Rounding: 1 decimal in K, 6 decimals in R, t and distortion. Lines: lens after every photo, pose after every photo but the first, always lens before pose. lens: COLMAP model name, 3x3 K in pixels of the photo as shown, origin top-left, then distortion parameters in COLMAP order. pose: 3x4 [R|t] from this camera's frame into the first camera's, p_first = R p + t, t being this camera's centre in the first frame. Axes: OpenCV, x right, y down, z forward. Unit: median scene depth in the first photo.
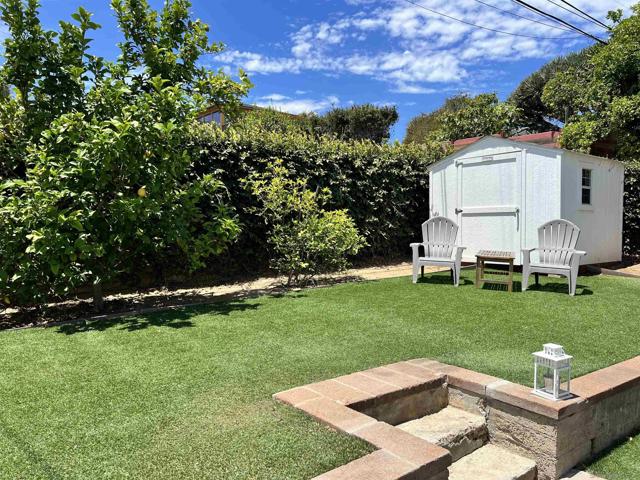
lens RADIAL K [[489.1, 0, 320.0], [0, 489.1, 240.0], [0, 0, 1]] dist [0.007737, -0.008802]
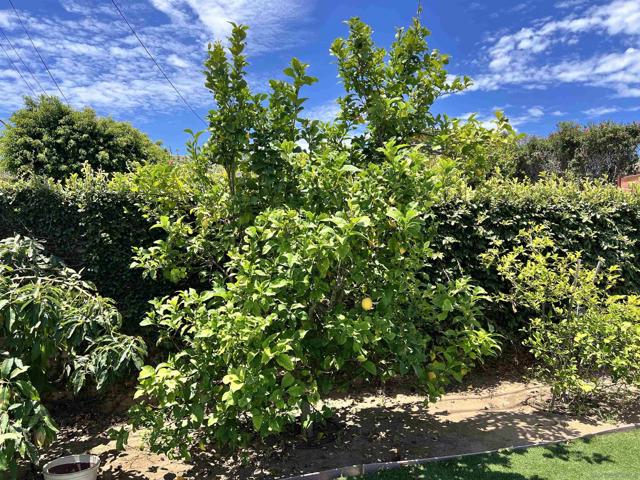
lens RADIAL K [[484.5, 0, 319.3], [0, 484.5, 252.5], [0, 0, 1]] dist [0.092609, -0.122479]
pose [[0.926271, 0.006178, -0.376807, -0.151551], [-0.015199, 0.999664, -0.020973, -0.146934], [0.376551, 0.025154, 0.926054, 0.294099]]
